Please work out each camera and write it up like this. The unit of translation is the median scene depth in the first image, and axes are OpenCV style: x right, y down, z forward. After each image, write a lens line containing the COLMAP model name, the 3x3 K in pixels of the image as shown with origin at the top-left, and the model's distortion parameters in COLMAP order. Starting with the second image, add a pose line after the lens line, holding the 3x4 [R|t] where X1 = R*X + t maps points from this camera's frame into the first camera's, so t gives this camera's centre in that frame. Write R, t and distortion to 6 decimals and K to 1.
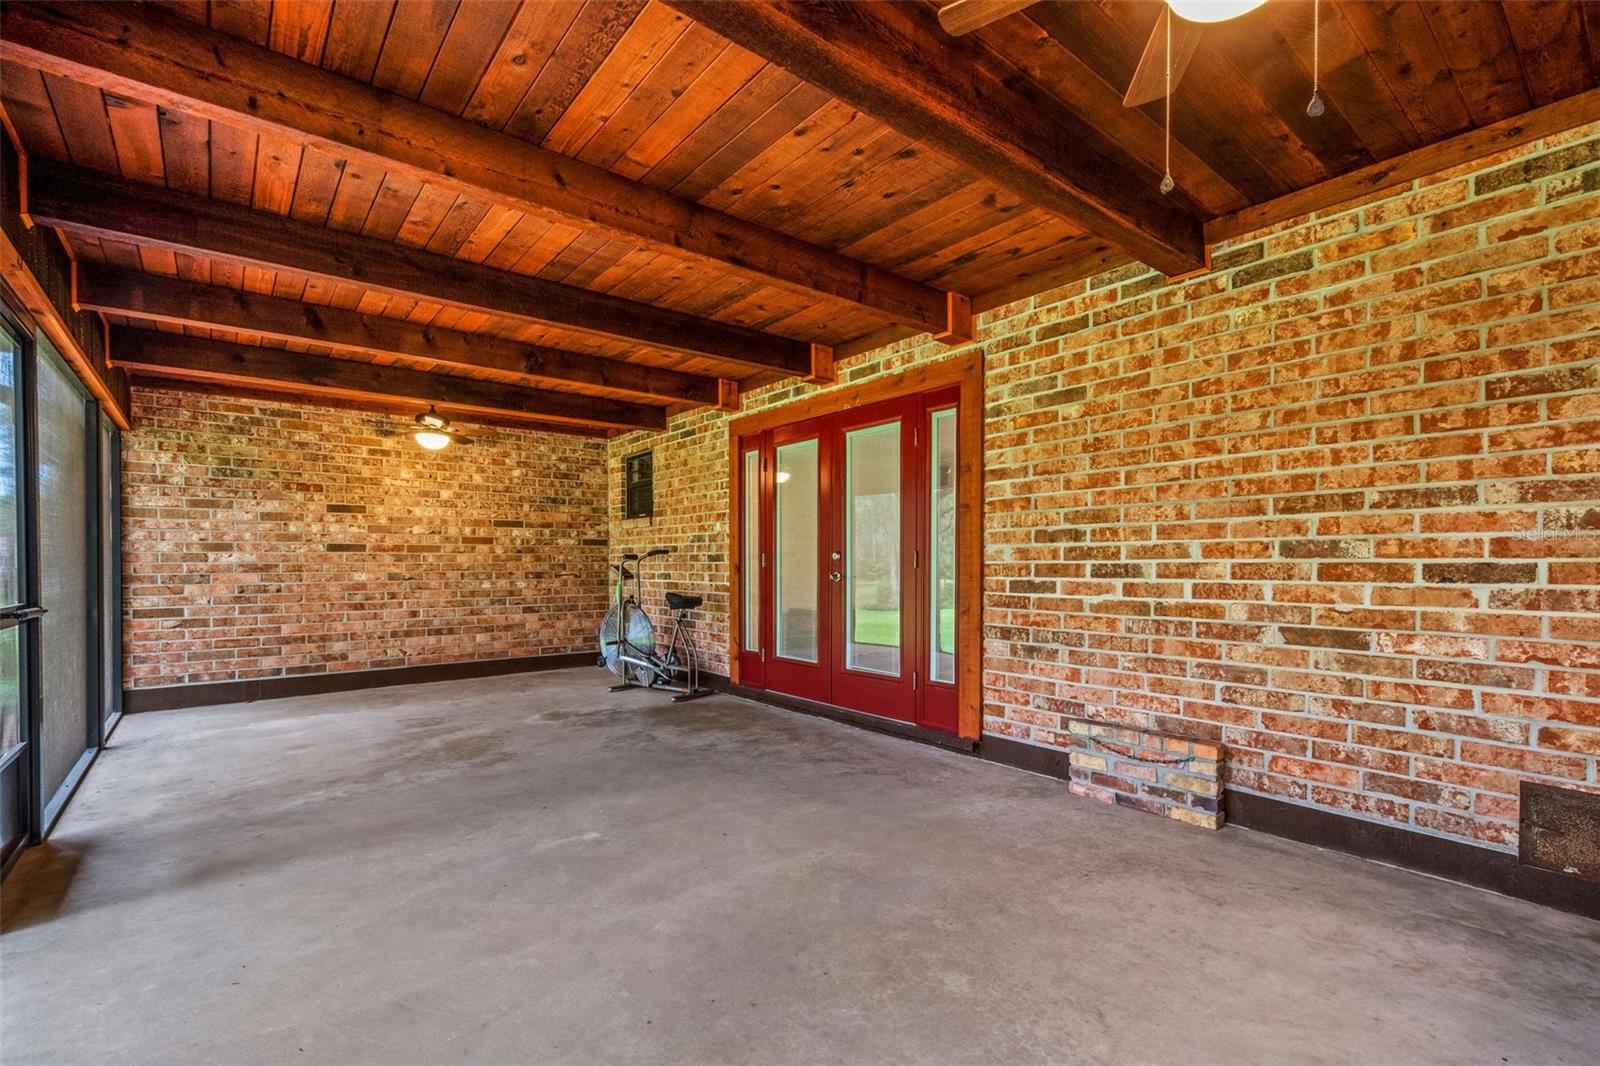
lens RADIAL K [[712.7, 0, 789.1], [0, 712.7, 572.0], [0, 0, 1]] dist [0.017482, -0.000939]
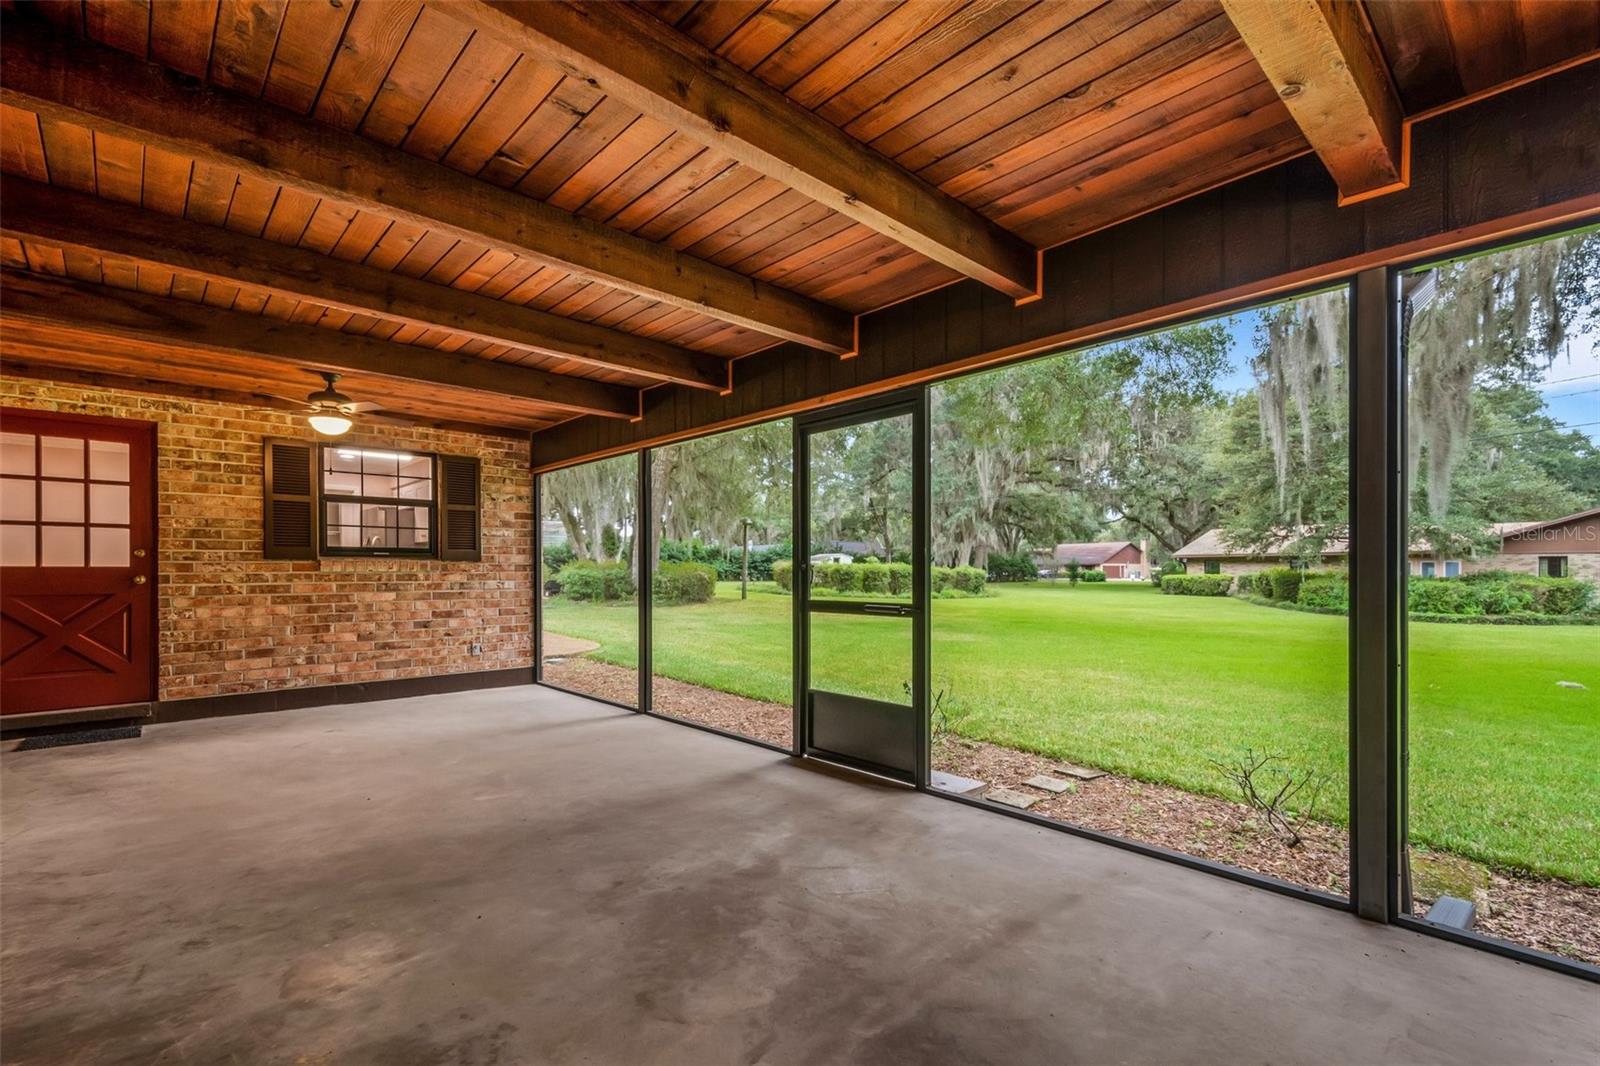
lens RADIAL K [[712.7, 0, 789.1], [0, 712.7, 572.0], [0, 0, 1]] dist [0.017482, -0.000939]
pose [[-0.997479, 0.003619, -0.070874, -0.568094], [0.002949, 0.999950, 0.009546, -0.024469], [0.070905, 0.009313, -0.997440, 1.785505]]
